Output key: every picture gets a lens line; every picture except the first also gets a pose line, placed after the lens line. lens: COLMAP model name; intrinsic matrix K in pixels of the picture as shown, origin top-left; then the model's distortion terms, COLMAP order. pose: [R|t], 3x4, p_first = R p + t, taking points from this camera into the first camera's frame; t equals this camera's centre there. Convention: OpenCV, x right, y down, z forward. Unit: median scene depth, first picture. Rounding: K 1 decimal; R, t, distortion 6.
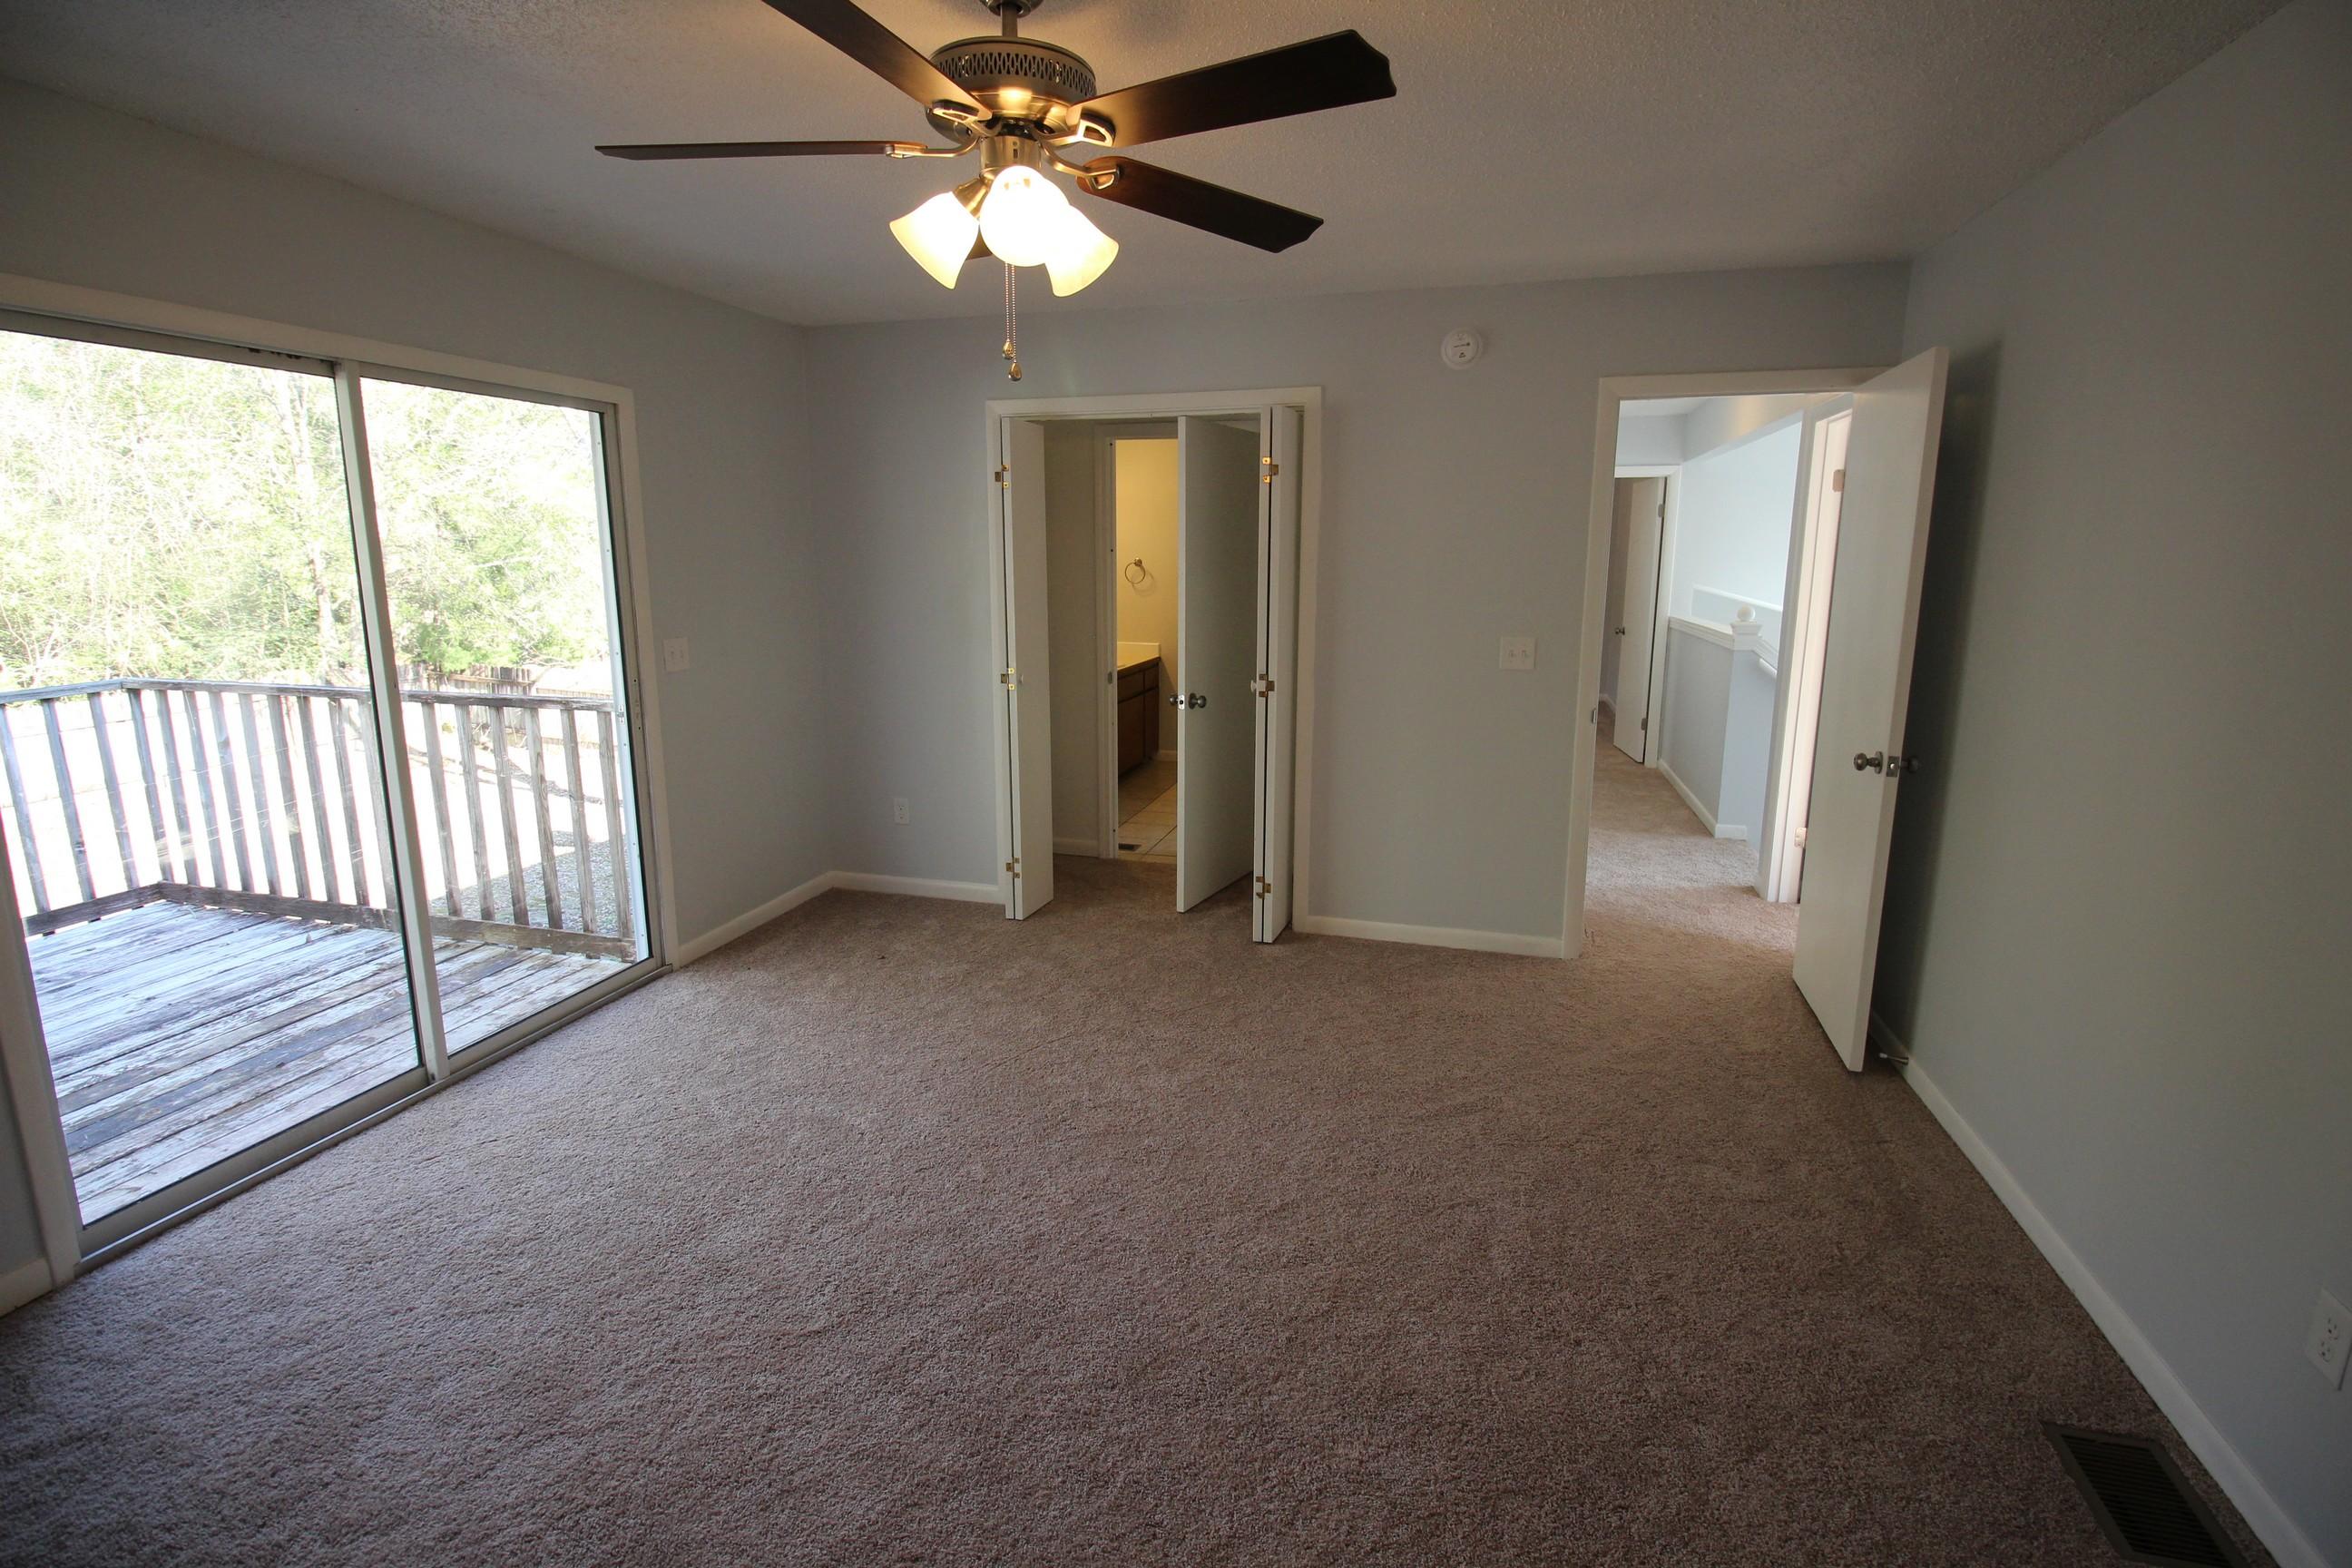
lens RADIAL K [[1088.0, 0, 1164.3], [0, 1088.0, 751.7], [0, 0, 1]] dist [0.002815, -0.012250]
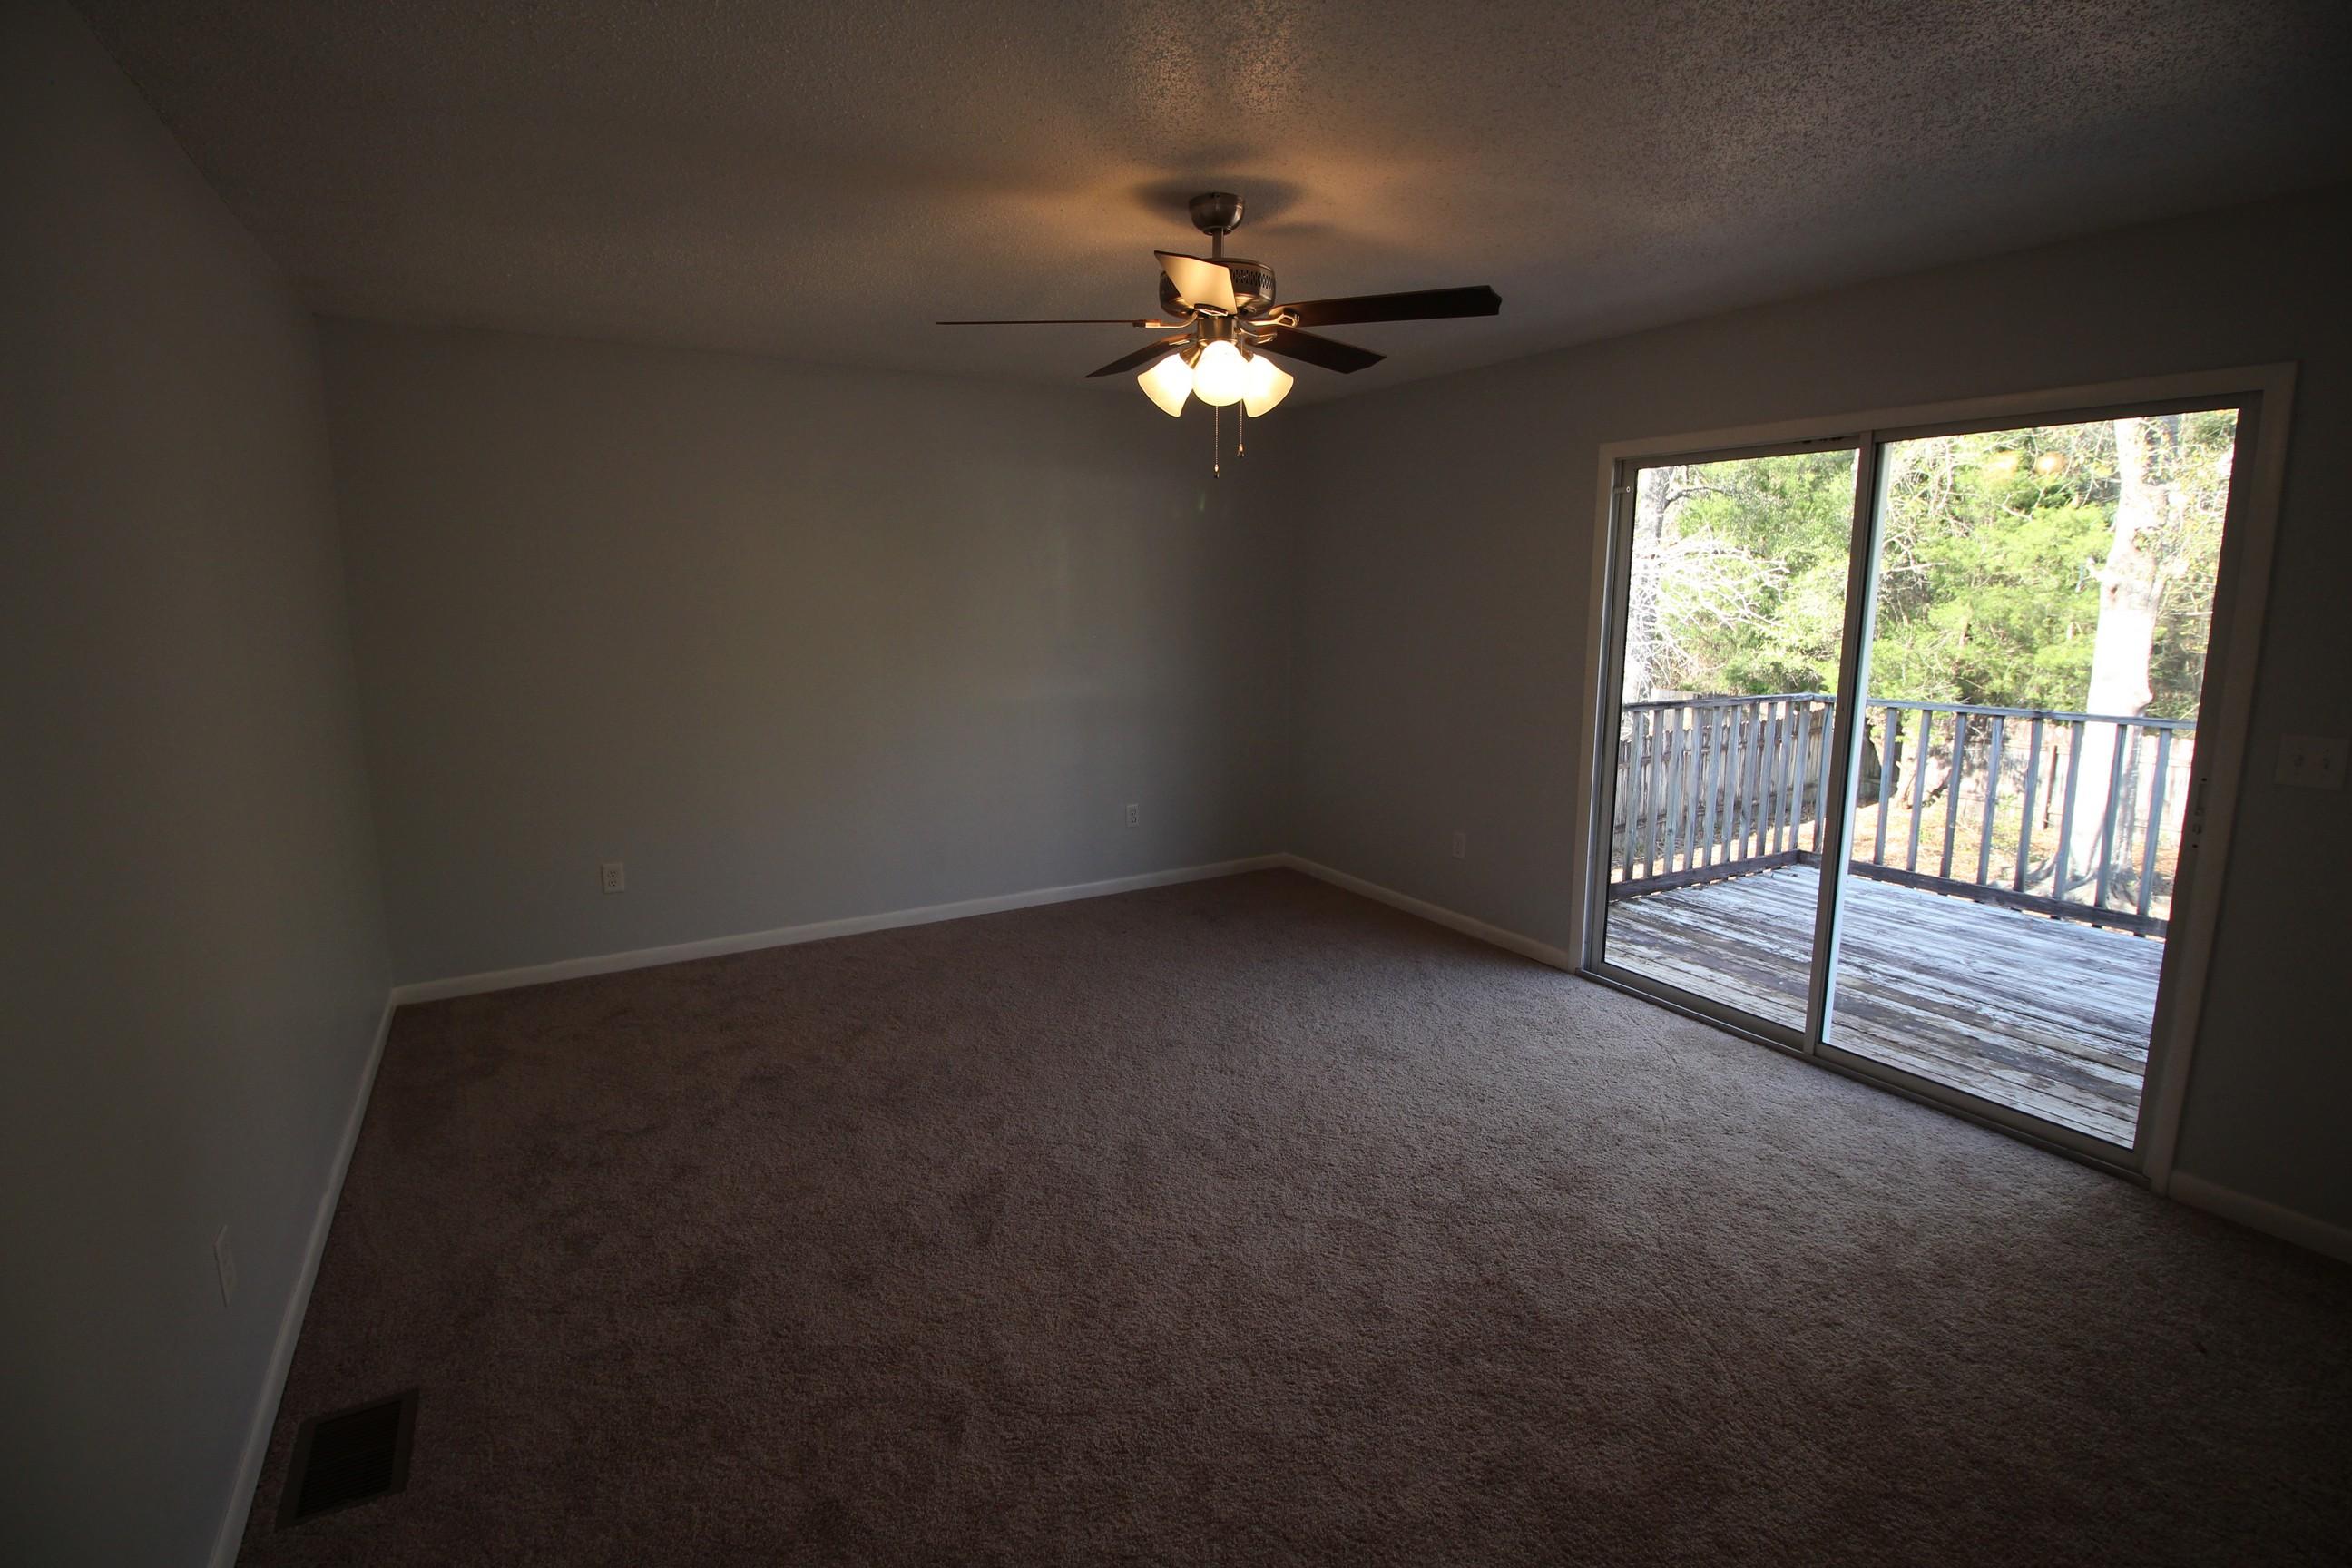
lens RADIAL K [[1102.1, 0, 1194.2], [0, 1102.1, 775.5], [0, 0, 1]] dist [-0.030864, 0.000027]
pose [[-0.673762, 0.126602, -0.728022, 0.484963], [-0.136124, 0.947089, 0.290676, -0.189912], [0.726302, 0.294948, -0.620879, 0.995271]]
